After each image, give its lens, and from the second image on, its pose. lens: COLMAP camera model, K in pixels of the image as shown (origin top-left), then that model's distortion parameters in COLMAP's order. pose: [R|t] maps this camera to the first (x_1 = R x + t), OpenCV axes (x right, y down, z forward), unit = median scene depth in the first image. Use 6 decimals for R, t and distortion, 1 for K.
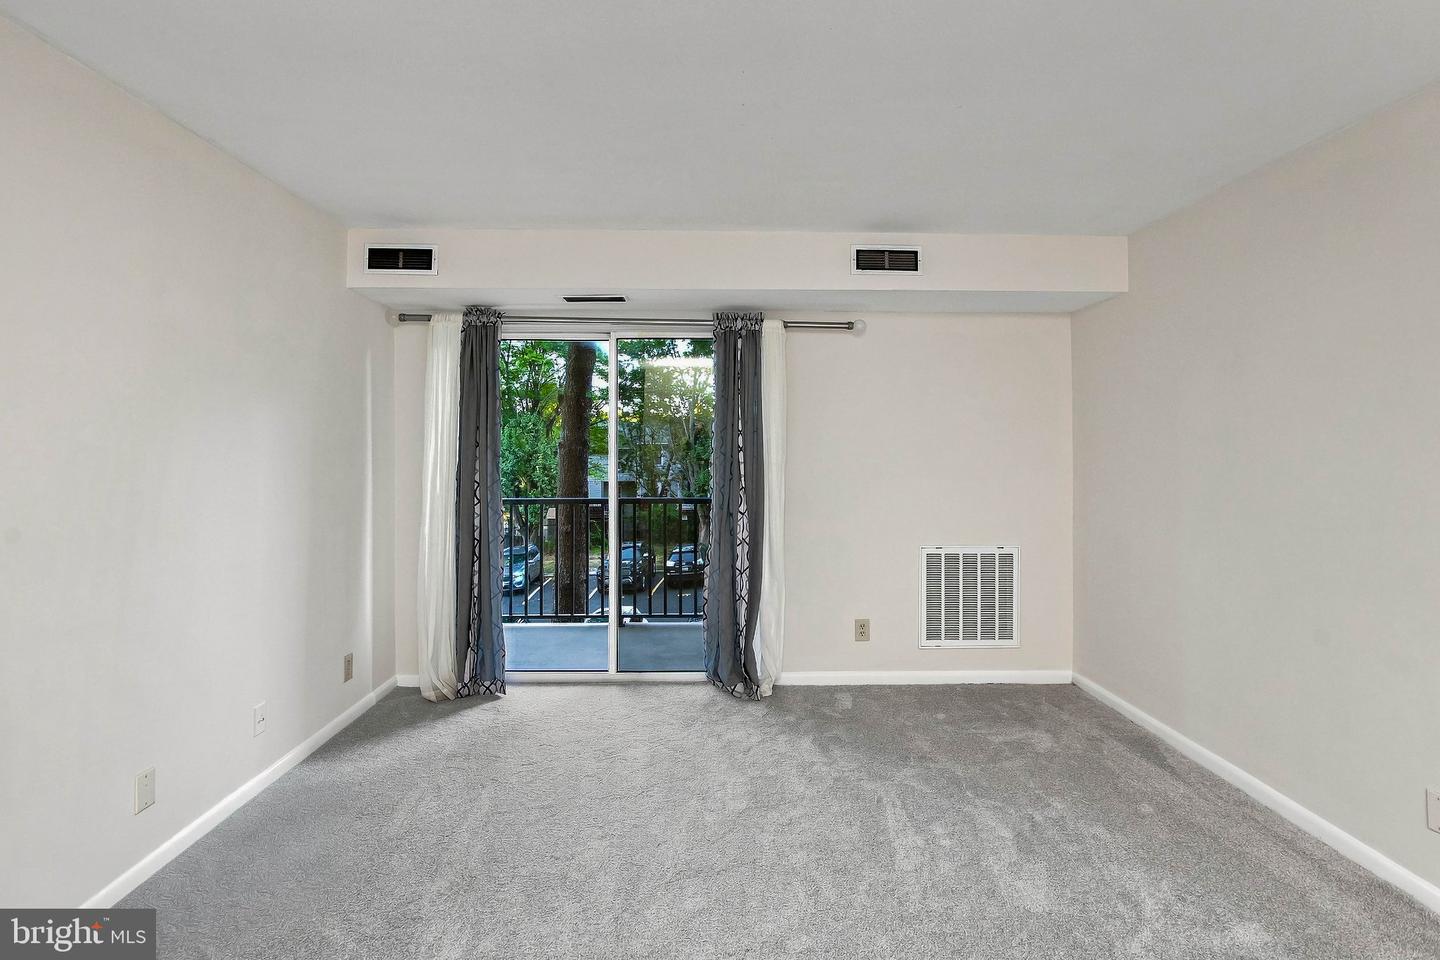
lens RADIAL K [[552.1, 0, 700.7], [0, 552.1, 447.4], [0, 0, 1]] dist [-0.012035, 0.003294]
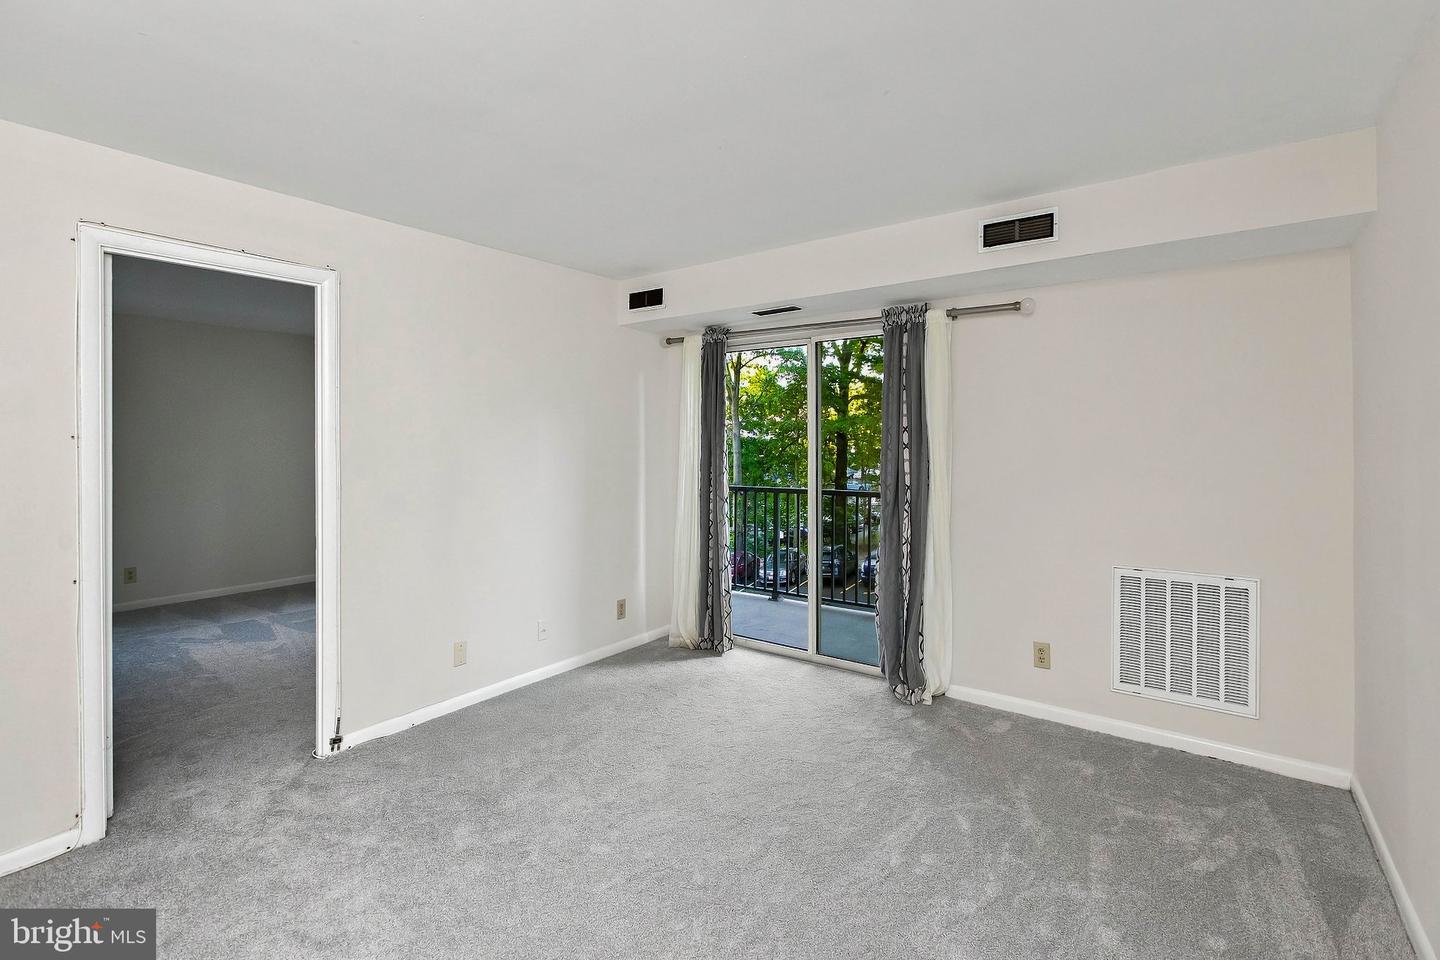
lens RADIAL K [[584.1, 0, 817.4], [0, 584.1, 441.7], [0, 0, 1]] dist [0.000647, 0.000381]
pose [[0.851846, -0.003519, -0.523780, 0.484779], [0.007672, 0.999954, 0.005760, -0.011993], [0.523736, -0.008925, 0.851834, 0.038409]]
